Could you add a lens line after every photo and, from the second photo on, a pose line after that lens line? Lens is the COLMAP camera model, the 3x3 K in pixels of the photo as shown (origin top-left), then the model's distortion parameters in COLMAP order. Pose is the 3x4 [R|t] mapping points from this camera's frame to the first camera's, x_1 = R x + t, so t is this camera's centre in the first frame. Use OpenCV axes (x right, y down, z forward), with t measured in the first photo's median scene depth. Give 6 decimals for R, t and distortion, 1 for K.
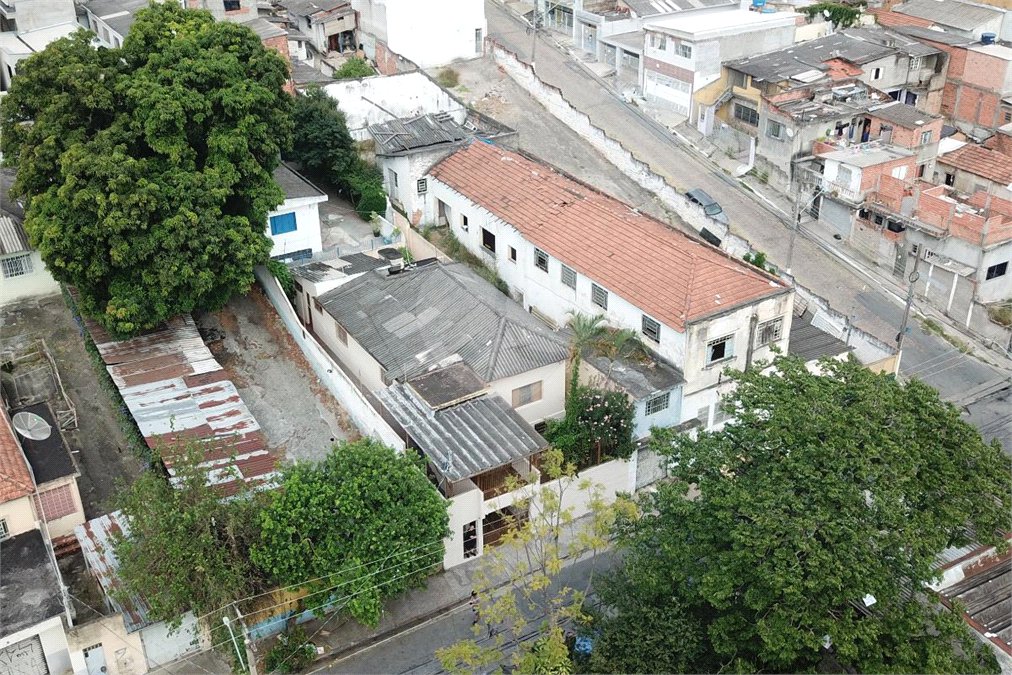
lens RADIAL K [[1056.3, 0, 456.0], [0, 1056.3, 341.5], [0, 0, 1]] dist [0.001782, -0.011616]
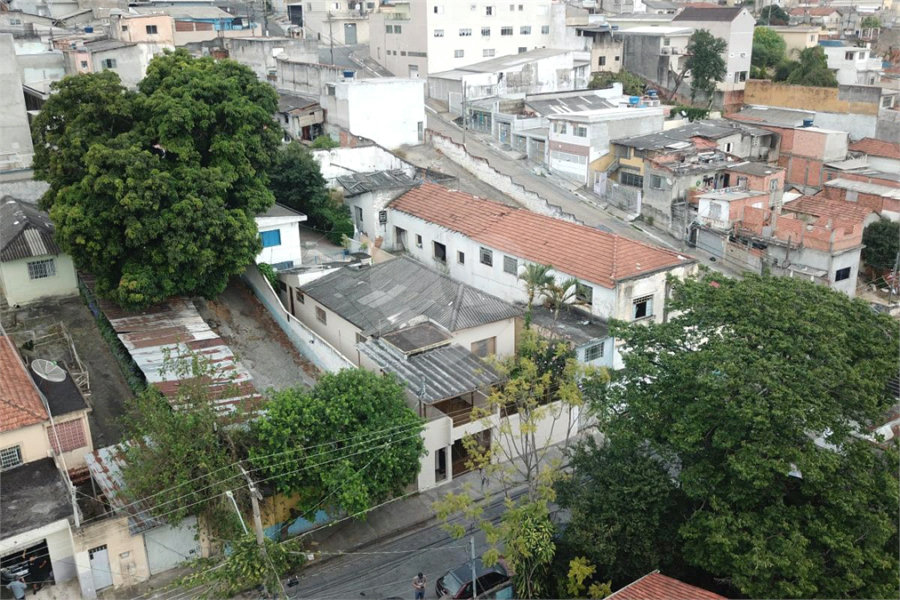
lens RADIAL K [[814.5, 0, 438.3], [0, 814.5, 306.9], [0, 0, 1]] dist [-0.001689, 0.001972]
pose [[0.997893, -0.014365, 0.063269, -0.036631], [0.024305, 0.986937, -0.159260, 0.137646], [-0.060155, 0.160462, 0.985207, 0.096690]]
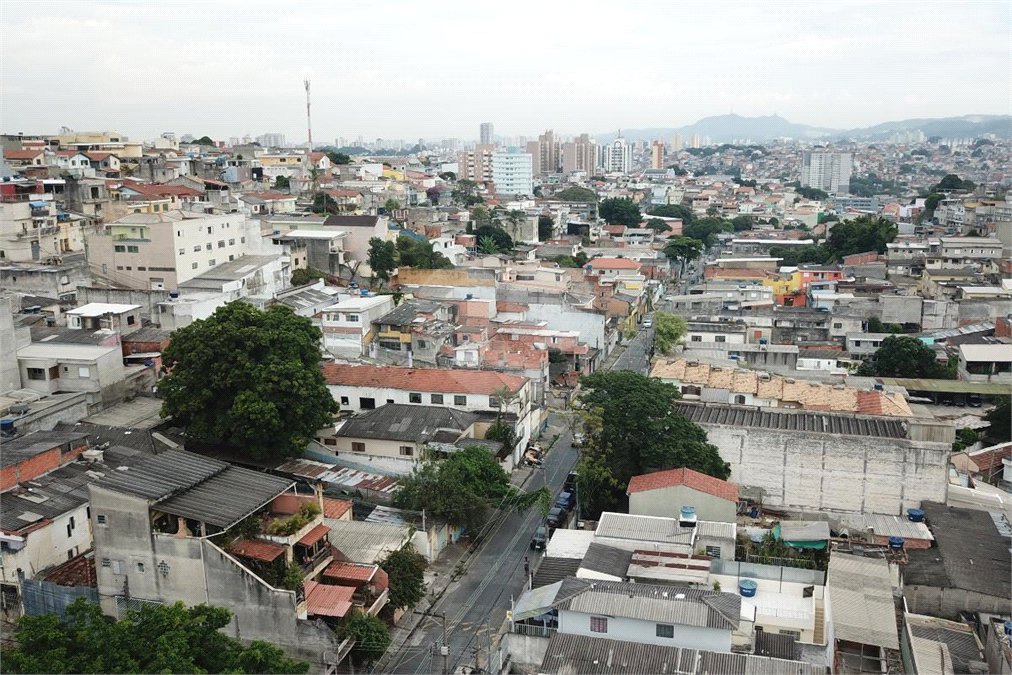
lens RADIAL K [[962.0, 0, 506.0], [0, 962.0, 337.5], [0, 0, 1]] dist [0.001307, -0.035007]
pose [[0.707070, -0.129762, 0.695136, -1.175537], [0.342641, 0.922782, -0.176267, 0.223315], [-0.618586, 0.362815, 0.696934, -0.507176]]
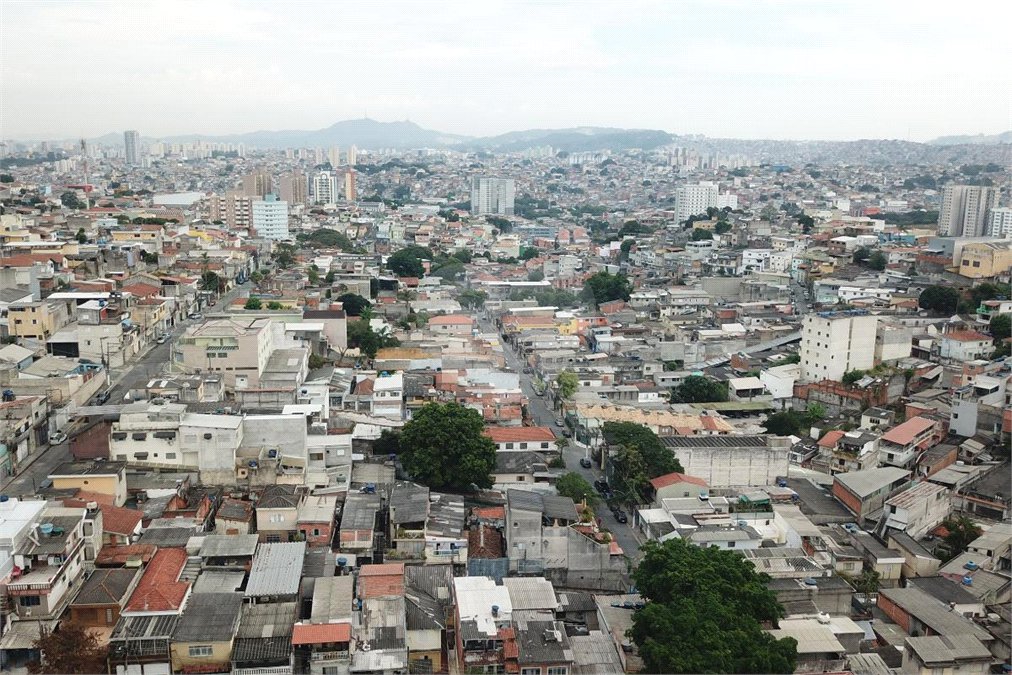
lens RADIAL K [[963.0, 0, 506.0], [0, 963.0, 337.5], [0, 0, 1]] dist [0.192770, -0.937207]
pose [[0.401955, -0.160011, 0.901570, -2.920770], [0.433970, 0.900297, -0.033695, -0.300573], [-0.806289, 0.404799, 0.431319, -0.584694]]
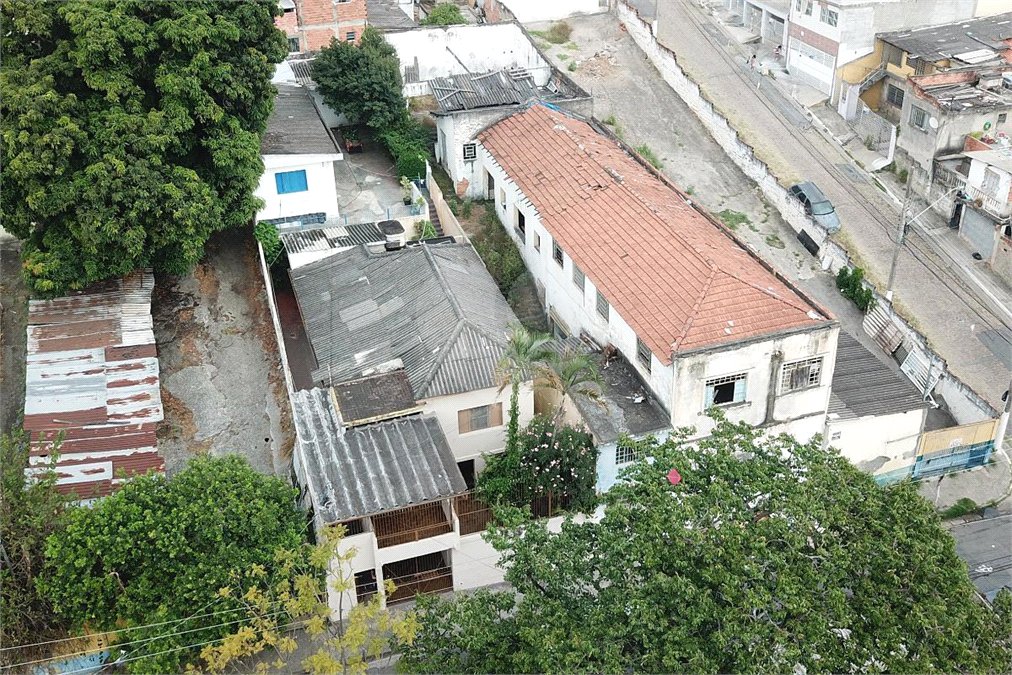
lens RADIAL K [[1053.9, 0, 508.7], [0, 1053.9, 318.7], [0, 0, 1]] dist [-0.012482, 0.014765]
pose [[0.978988, 0.107383, -0.173354, 0.206604], [-0.104912, 0.994207, 0.023380, -0.043798], [0.174860, -0.004702, 0.984582, 0.194171]]
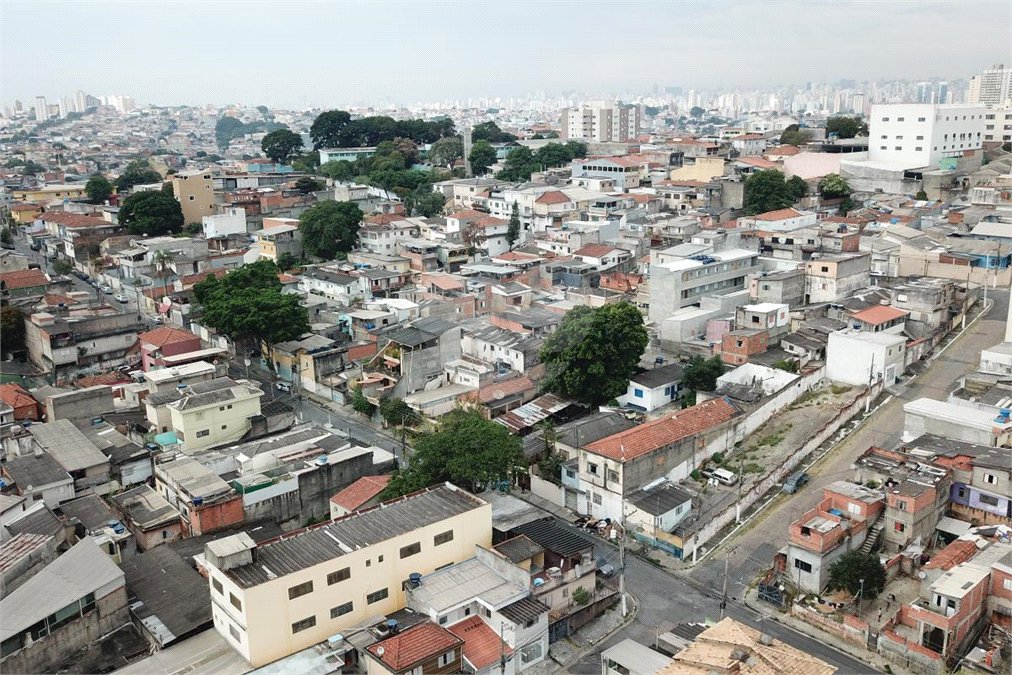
lens RADIAL K [[963.0, 0, 506.0], [0, 963.0, 337.5], [0, 0, 1]] dist [0.192770, -0.937207]
pose [[0.203661, 0.267198, -0.941874, 2.124008], [-0.474091, 0.868636, 0.143909, -0.459088], [0.856598, 0.417226, 0.303583, 0.000388]]
